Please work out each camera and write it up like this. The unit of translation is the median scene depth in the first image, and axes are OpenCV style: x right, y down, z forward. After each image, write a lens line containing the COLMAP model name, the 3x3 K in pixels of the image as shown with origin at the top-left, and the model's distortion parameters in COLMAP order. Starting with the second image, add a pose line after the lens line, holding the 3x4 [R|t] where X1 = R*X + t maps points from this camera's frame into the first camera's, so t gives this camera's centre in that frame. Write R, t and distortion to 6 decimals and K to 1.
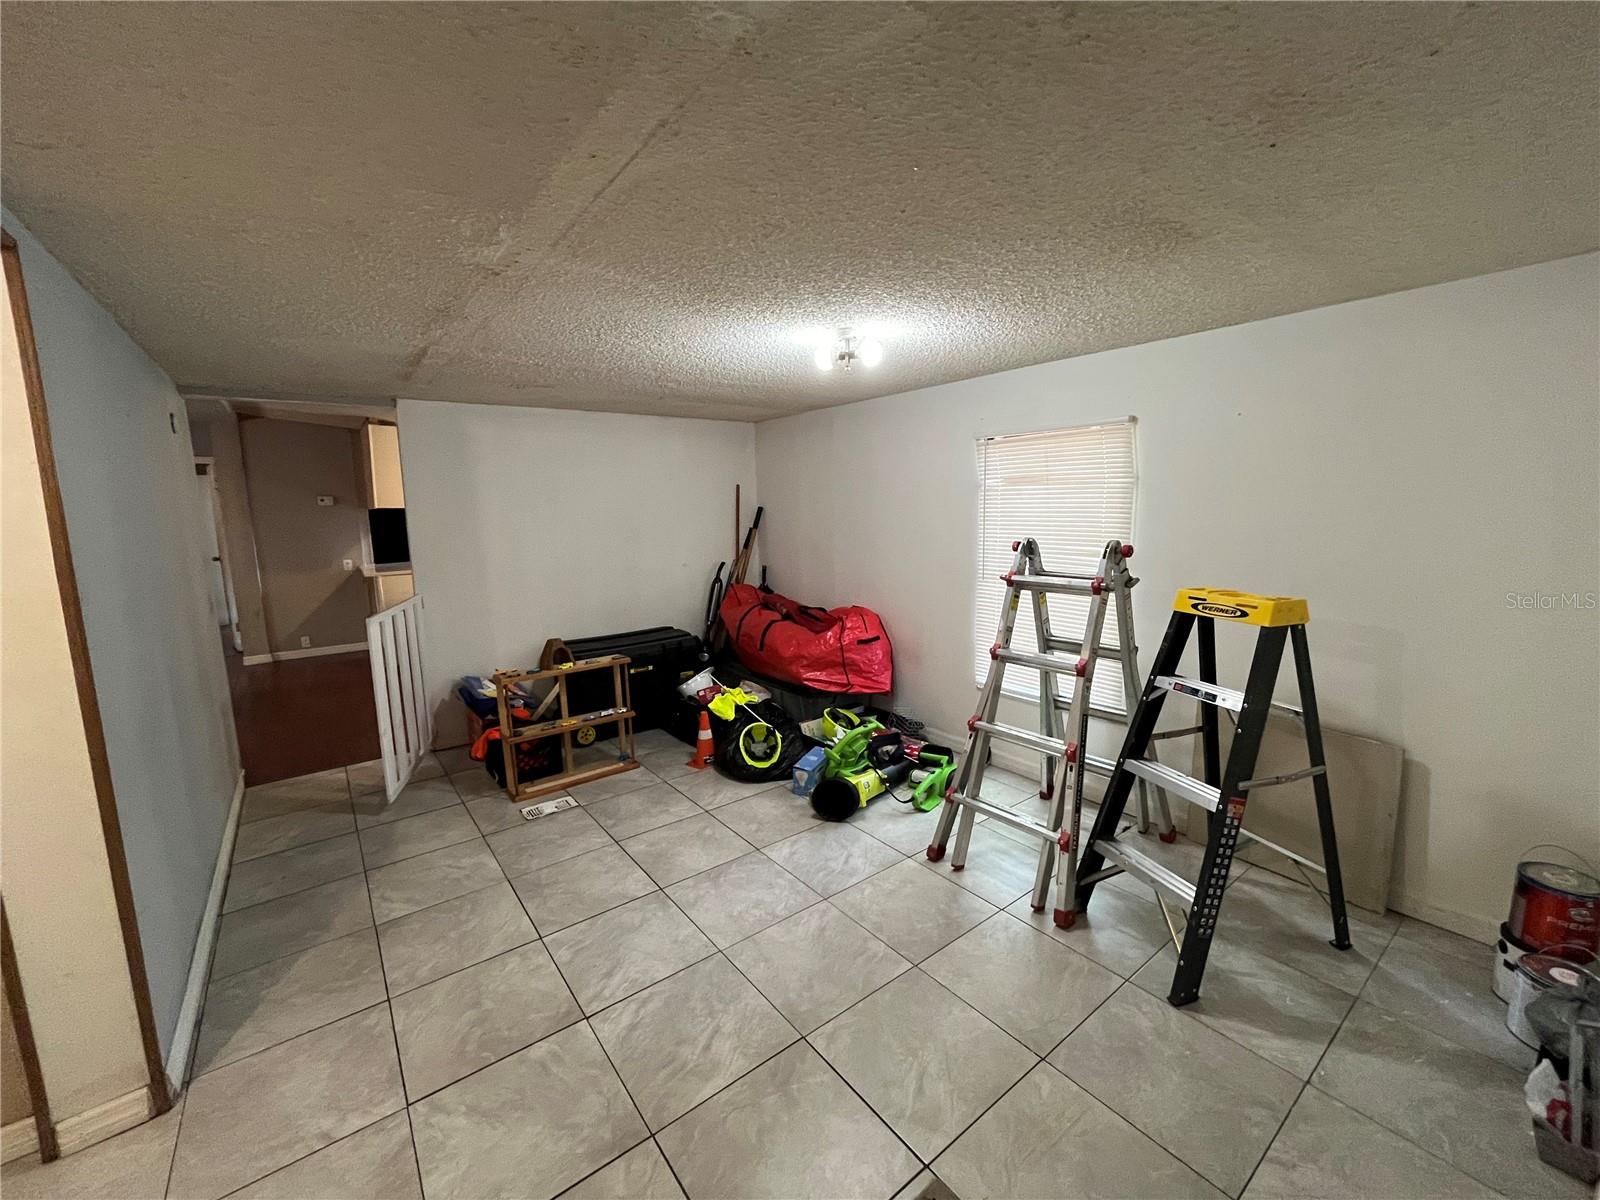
lens RADIAL K [[647.1, 0, 801.9], [0, 647.1, 603.9], [0, 0, 1]] dist [0.000197, -0.000937]
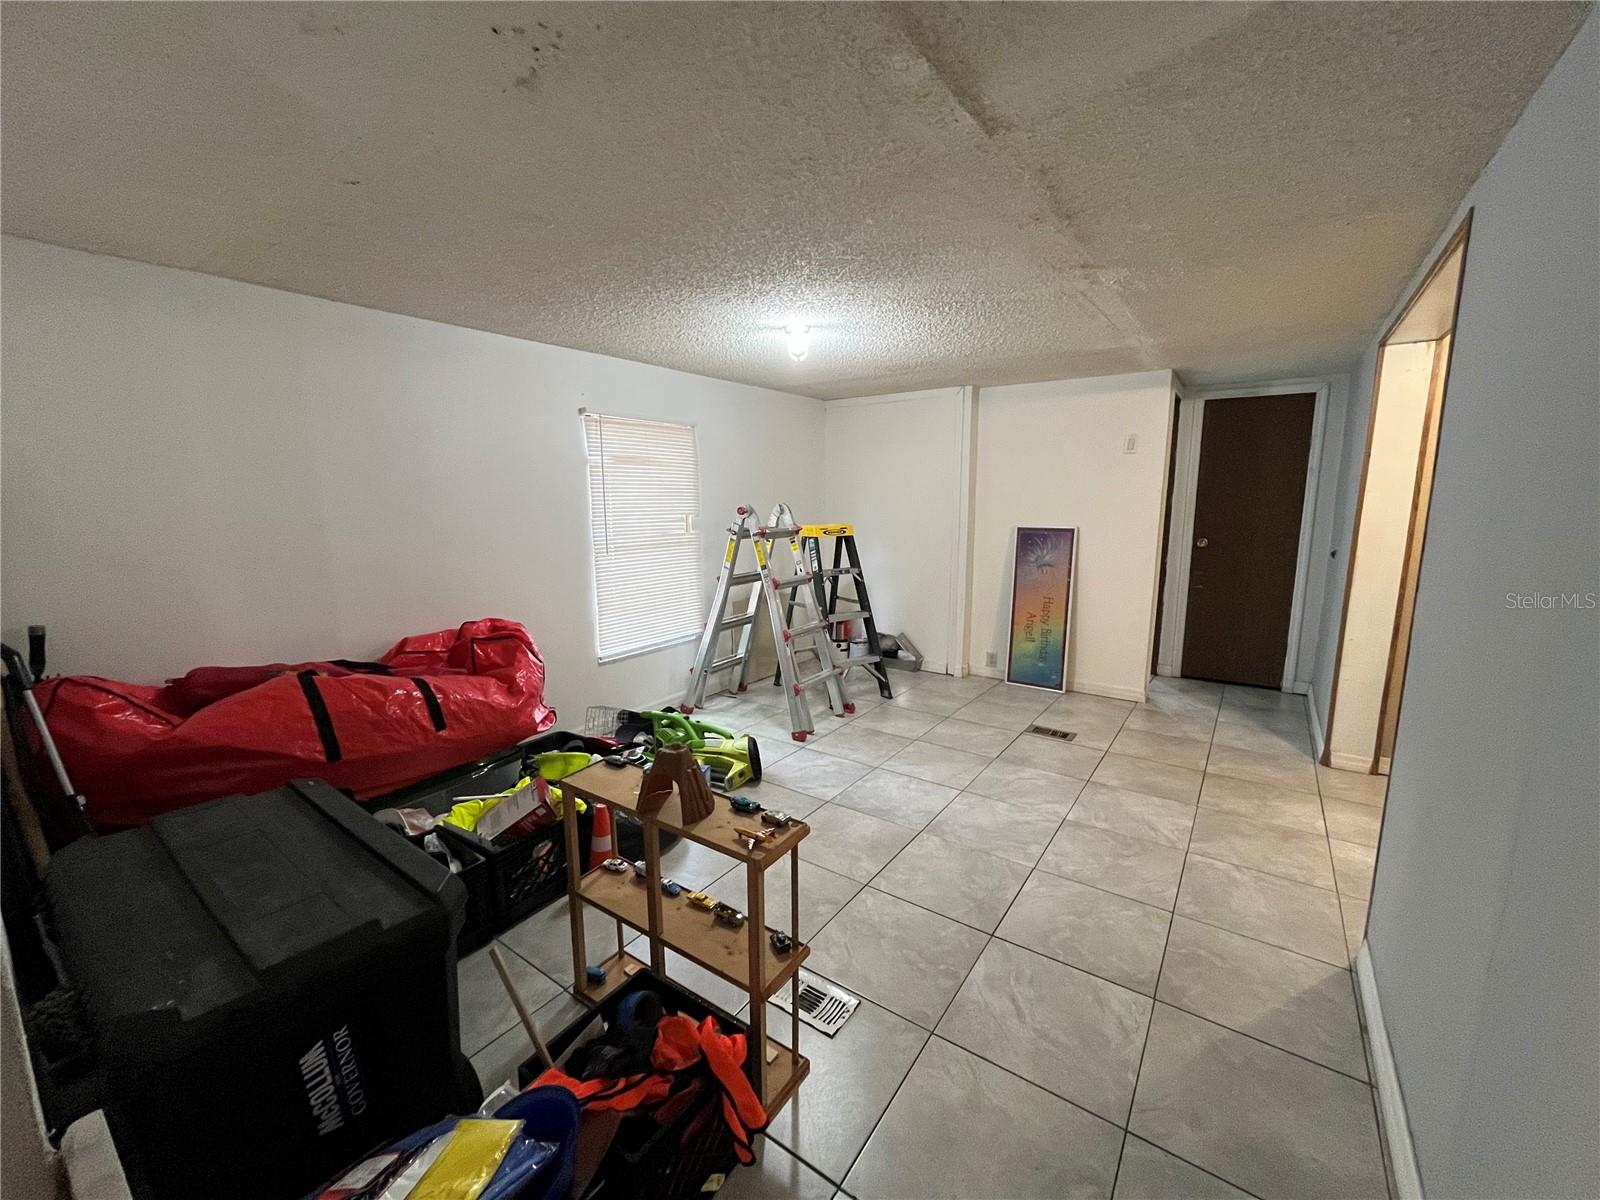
lens RADIAL K [[647.1, 0, 798.9], [0, 647.1, 596.0], [0, 0, 1]] dist [0.000197, -0.000937]
pose [[-0.295087, -0.125210, 0.947231, -1.289952], [0.153646, 0.972256, 0.176383, -0.172393], [-0.943036, 0.197586, -0.267663, 1.622097]]
